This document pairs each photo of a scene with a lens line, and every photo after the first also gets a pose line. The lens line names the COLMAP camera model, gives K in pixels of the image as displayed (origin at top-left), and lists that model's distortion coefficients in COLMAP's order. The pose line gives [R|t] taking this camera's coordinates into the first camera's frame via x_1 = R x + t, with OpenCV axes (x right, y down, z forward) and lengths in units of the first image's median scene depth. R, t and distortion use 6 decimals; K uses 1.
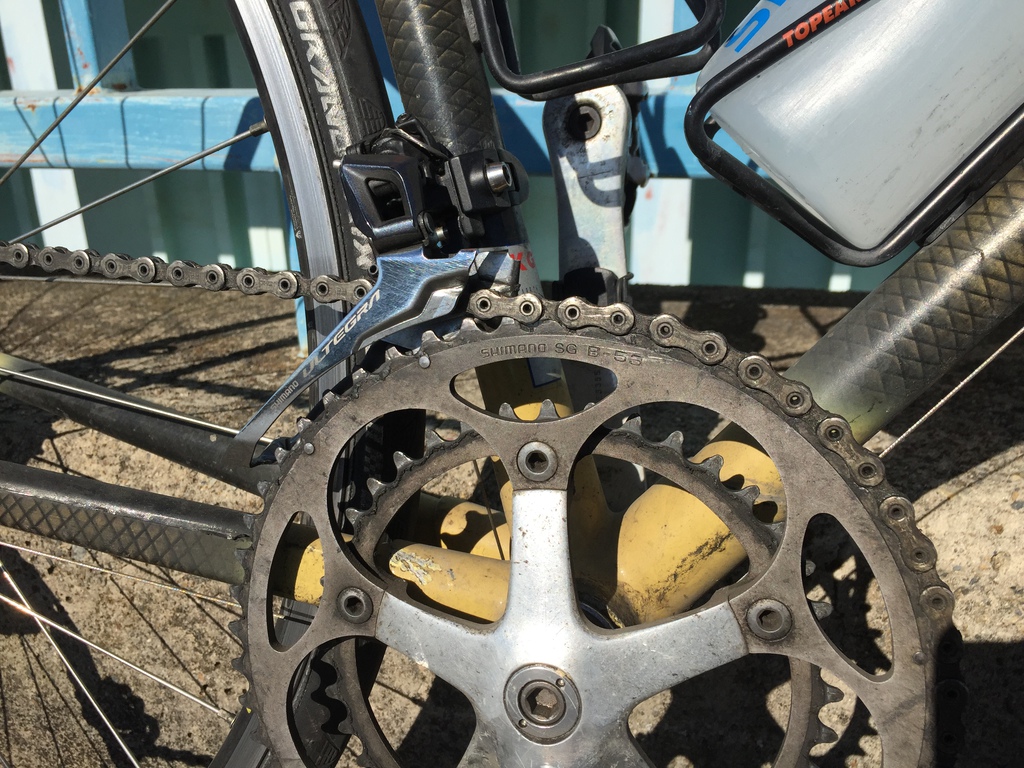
lens RADIAL K [[875.6, 0, 512.0], [0, 875.6, 384.0], [0, 0, 1]] dist [0.082661, -0.128872]
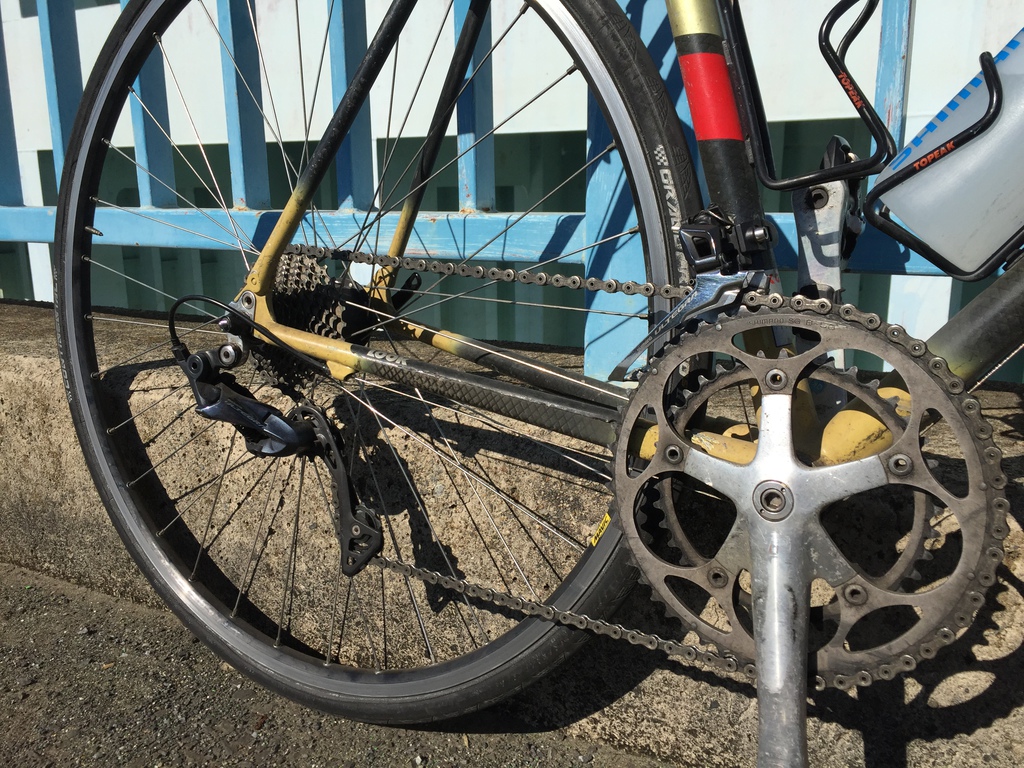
lens RADIAL K [[875.6, 0, 512.0], [0, 875.6, 384.0], [0, 0, 1]] dist [0.082661, -0.128872]
pose [[0.960243, 0.044758, -0.275555, 0.005175], [-0.056523, 0.997791, -0.034899, 0.197045], [0.273384, 0.049087, 0.960652, -1.022762]]
